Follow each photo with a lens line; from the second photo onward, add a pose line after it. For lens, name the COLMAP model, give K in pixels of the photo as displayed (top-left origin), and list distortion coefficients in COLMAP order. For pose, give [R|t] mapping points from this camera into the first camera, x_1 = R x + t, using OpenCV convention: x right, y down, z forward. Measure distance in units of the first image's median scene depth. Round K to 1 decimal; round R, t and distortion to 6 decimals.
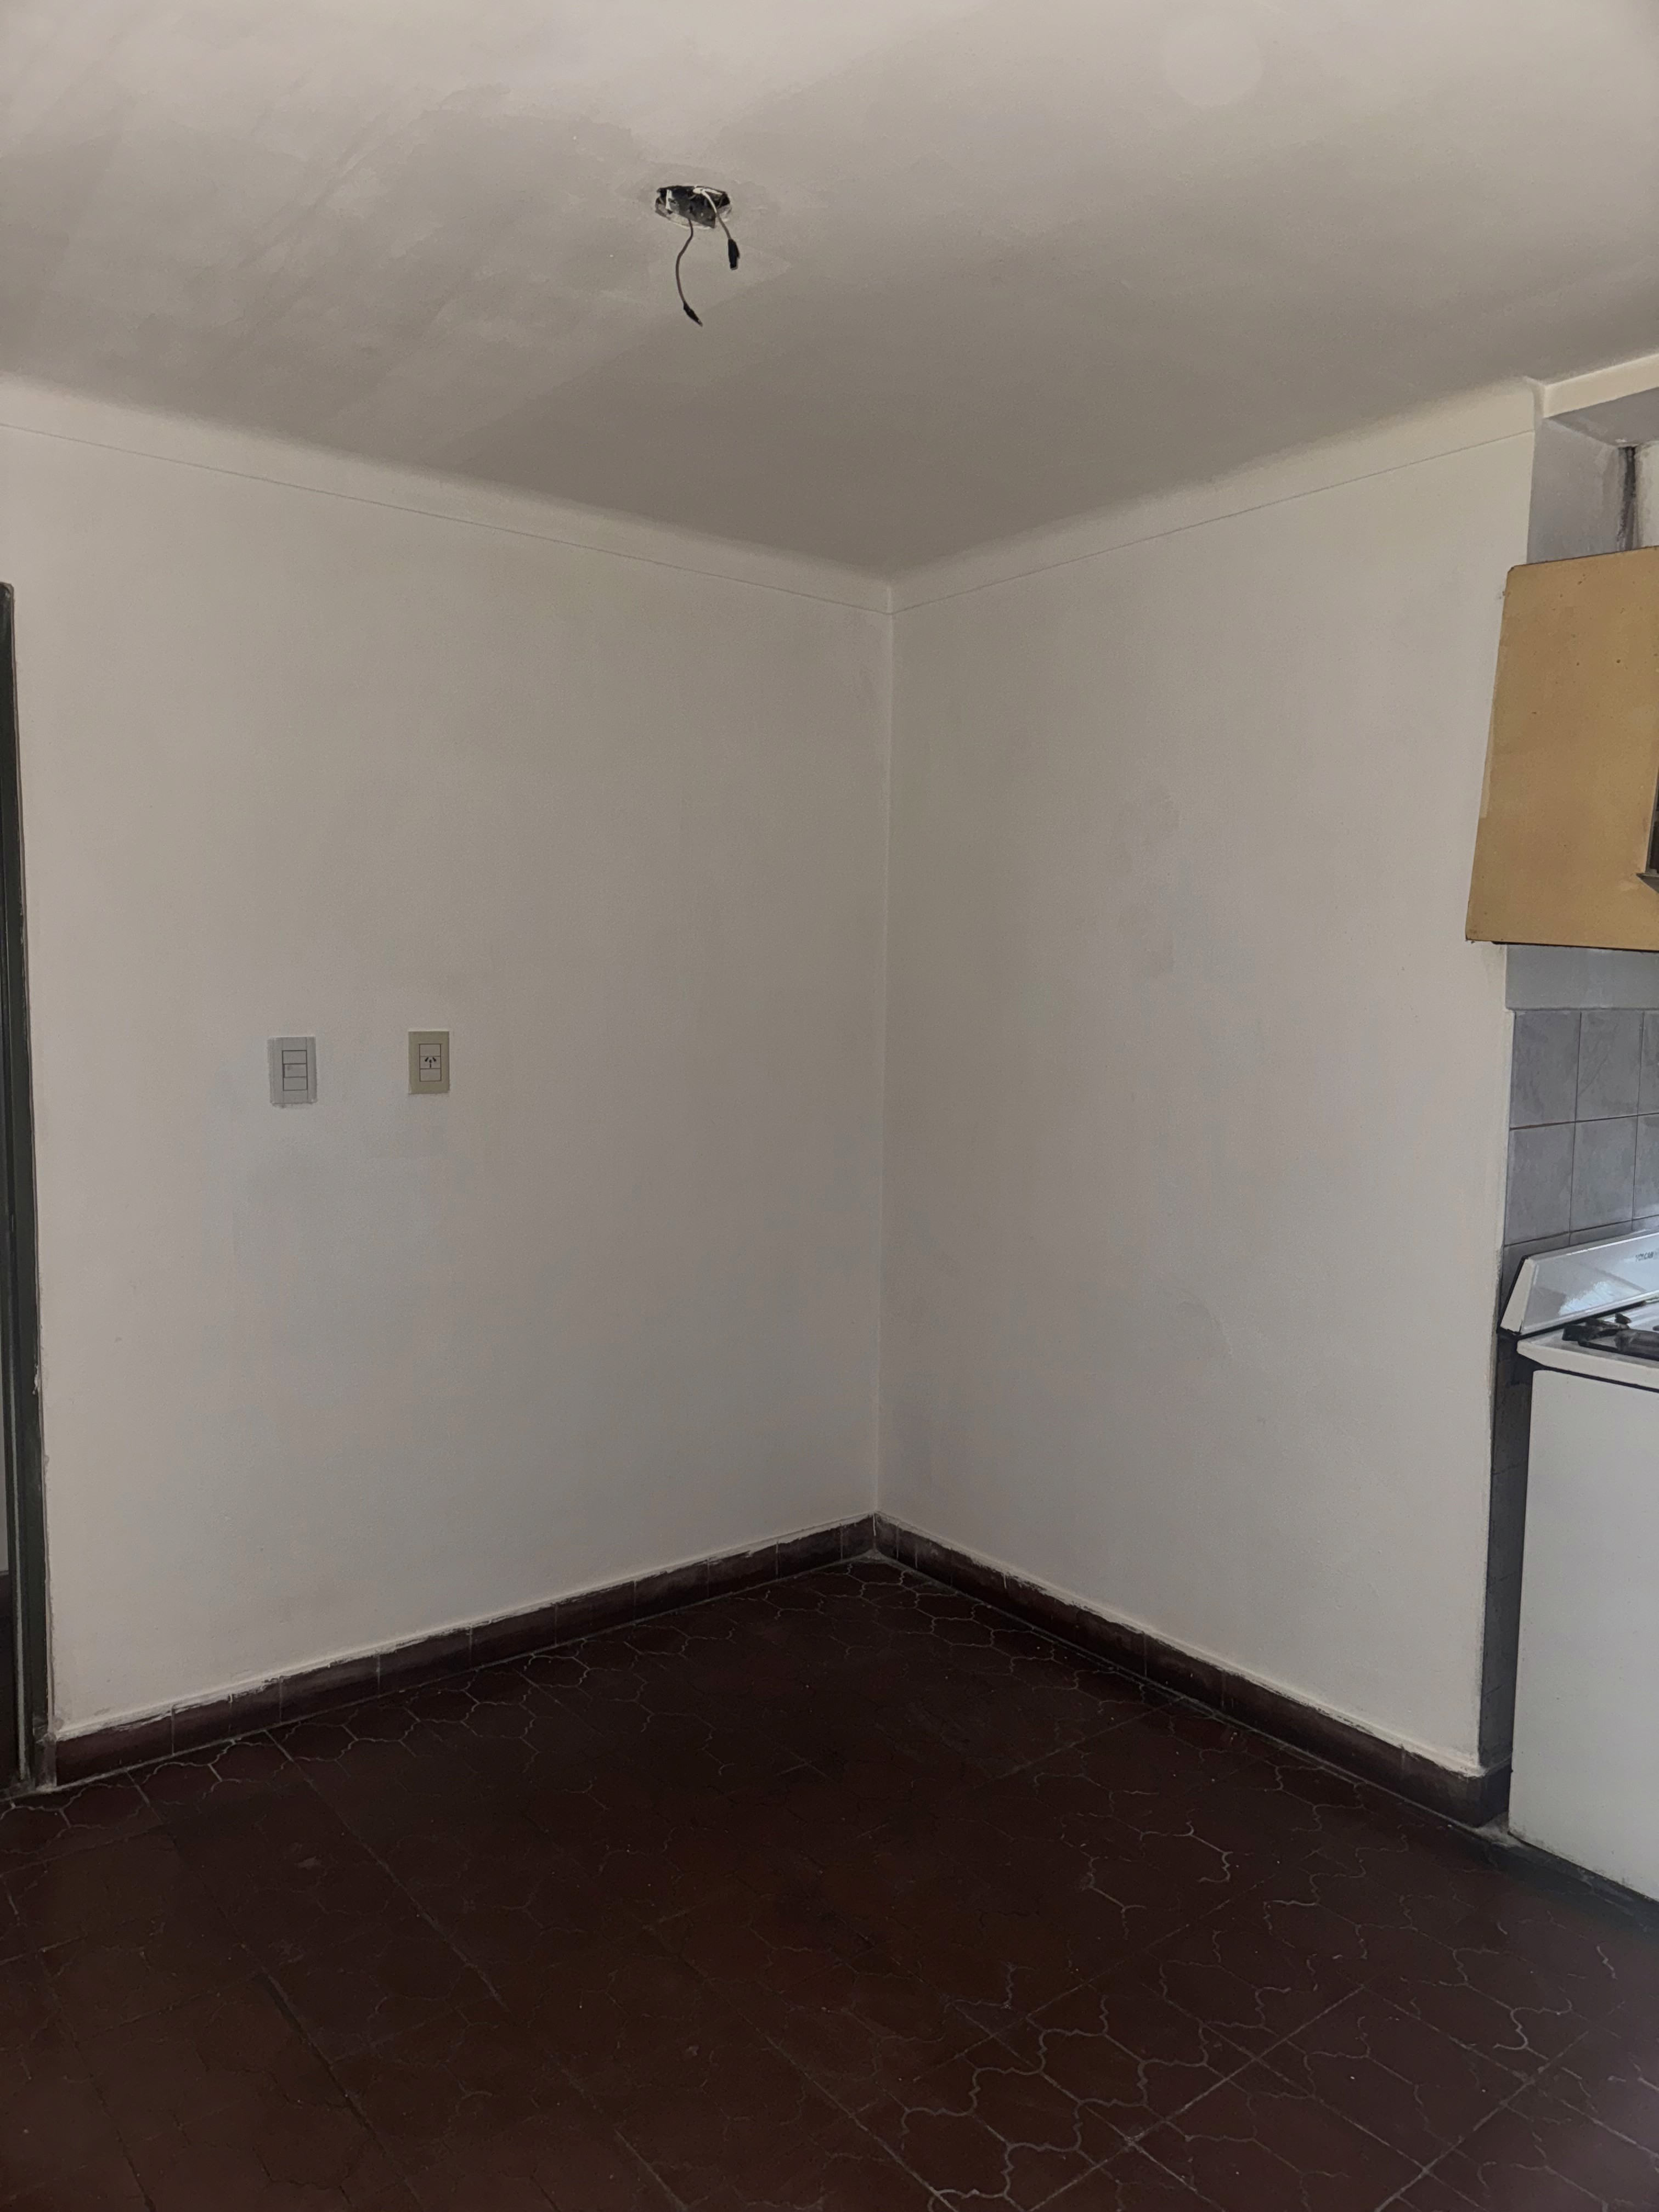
lens RADIAL K [[1671.8, 0, 829.5], [0, 1671.8, 1106.0], [0, 0, 1]] dist [0.138926, -0.121144]
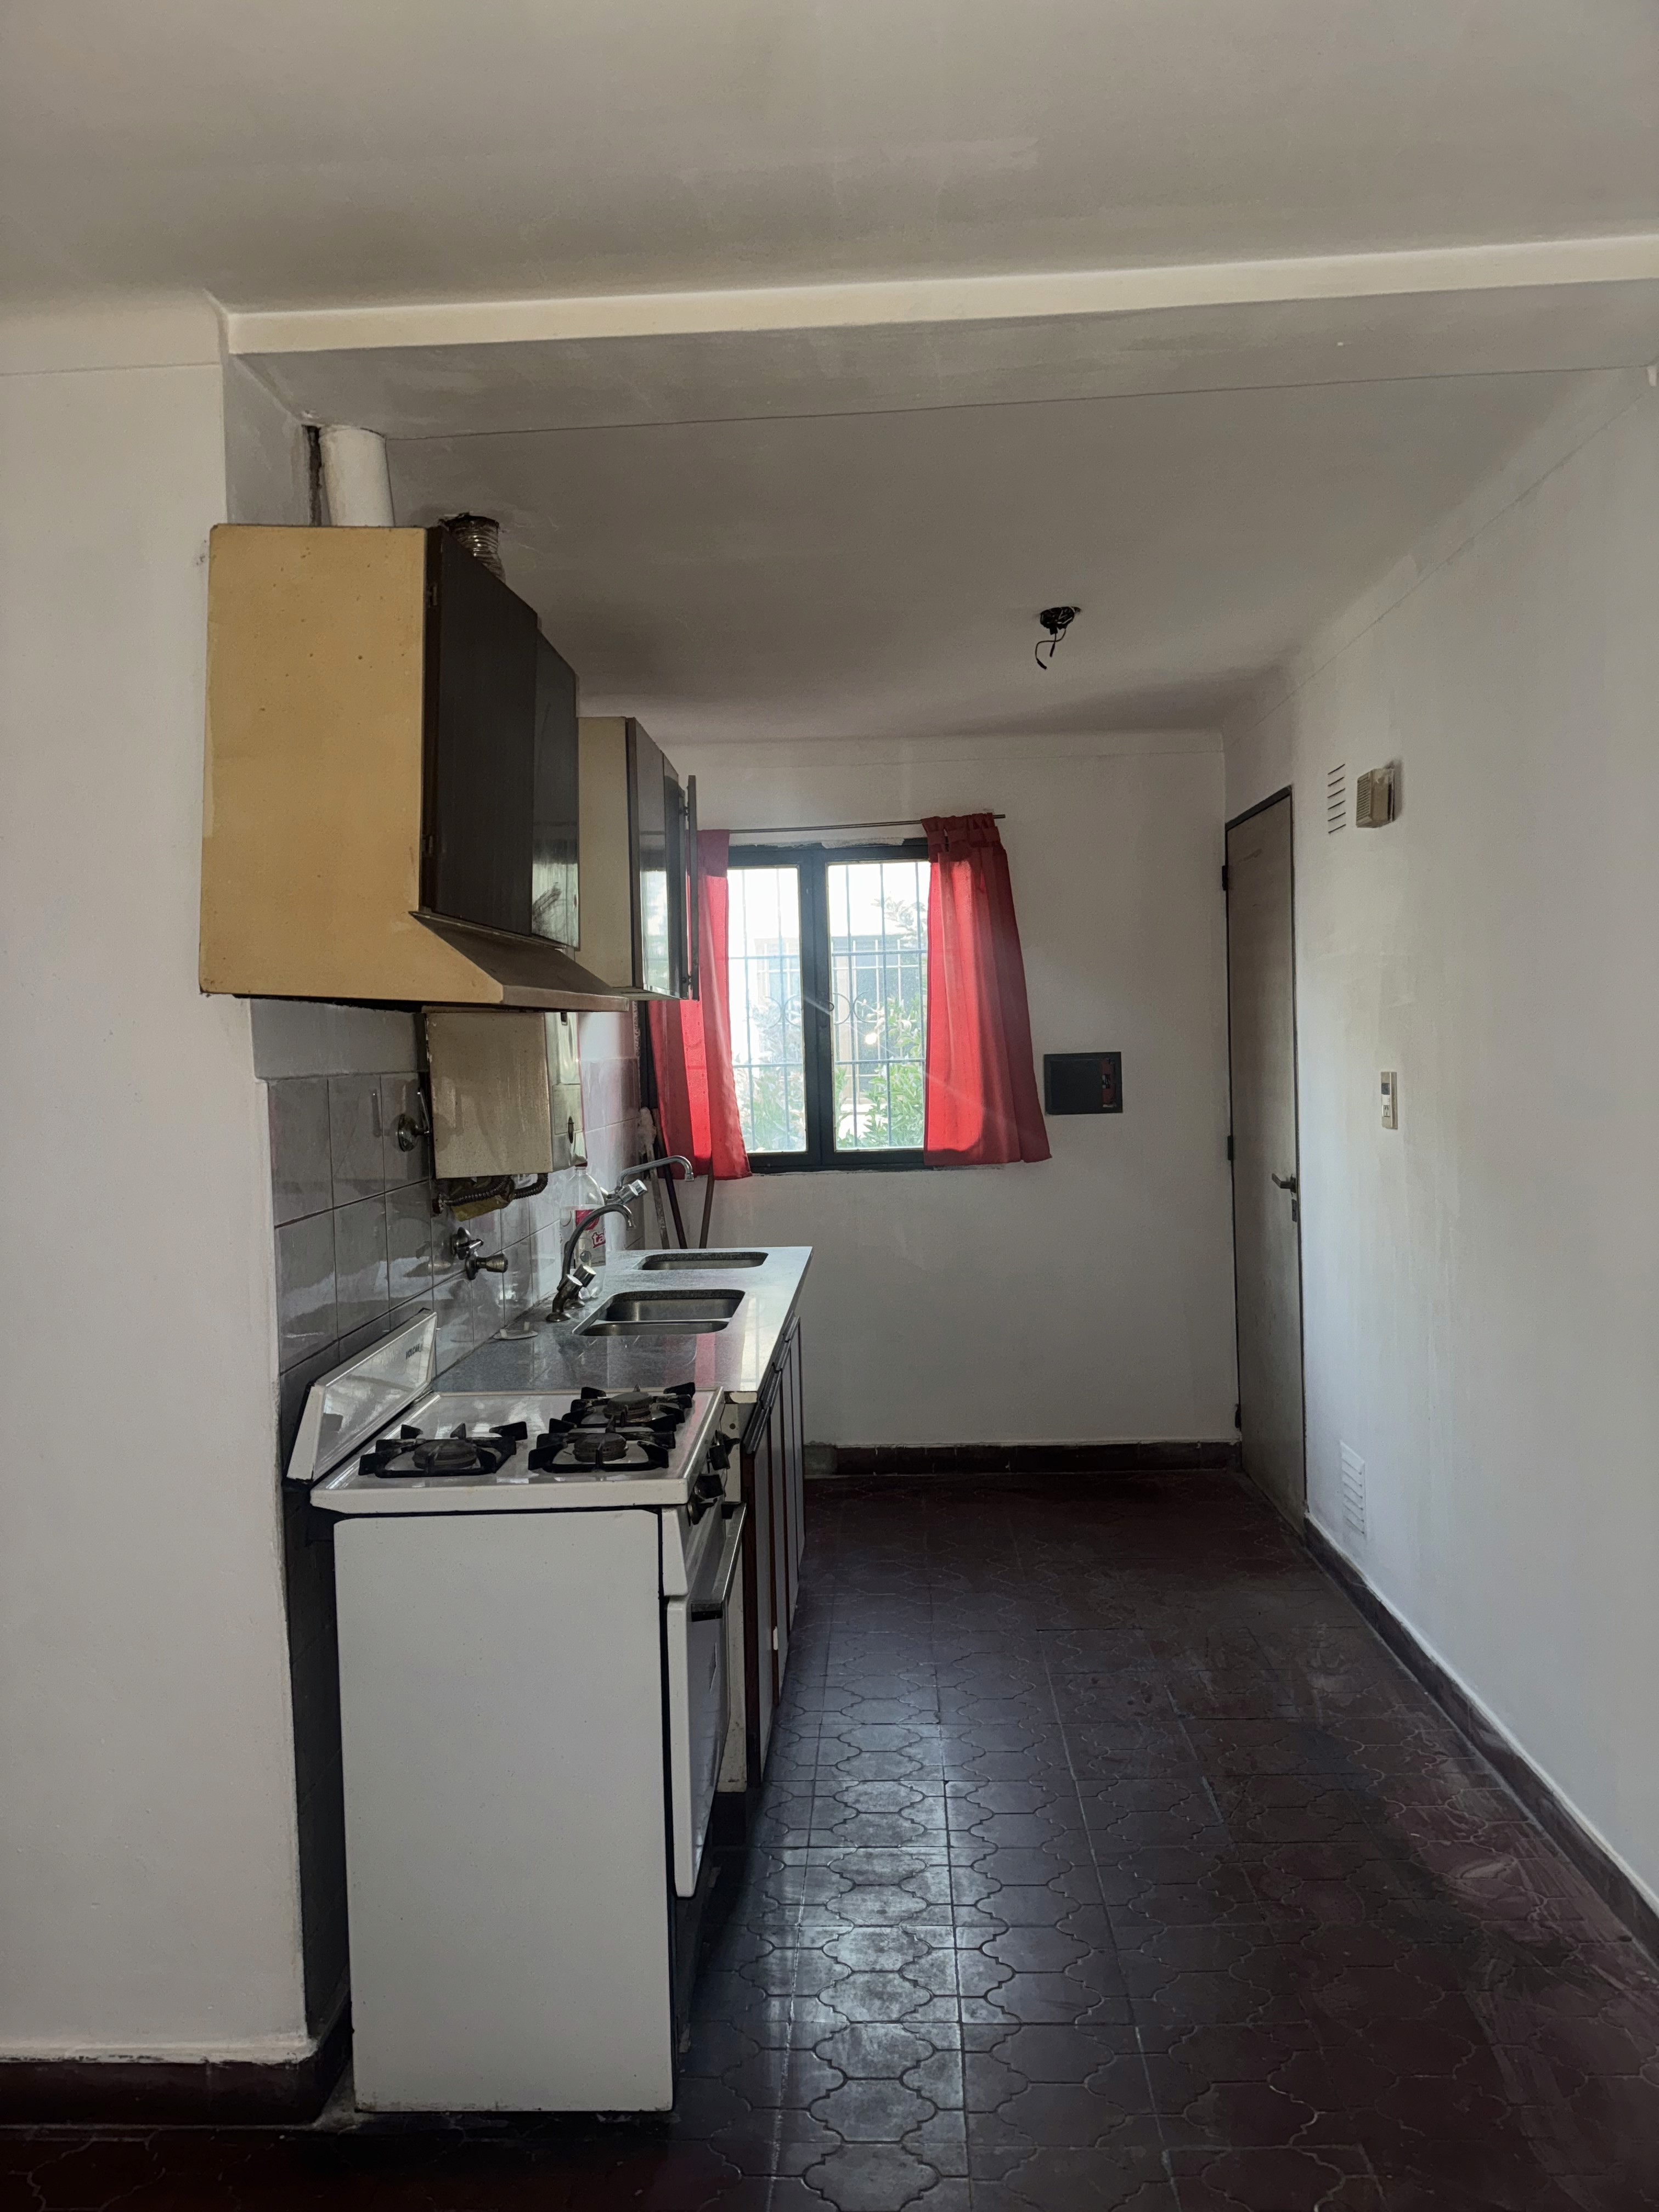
lens RADIAL K [[1550.9, 0, 829.5], [0, 1550.9, 1106.0], [0, 0, 1]] dist [0.011023, -0.010197]
pose [[0.646497, -0.062585, 0.760345, 0.017297], [0.093905, 0.995579, 0.002103, -0.020763], [-0.757115, 0.070041, 0.649516, 0.327710]]
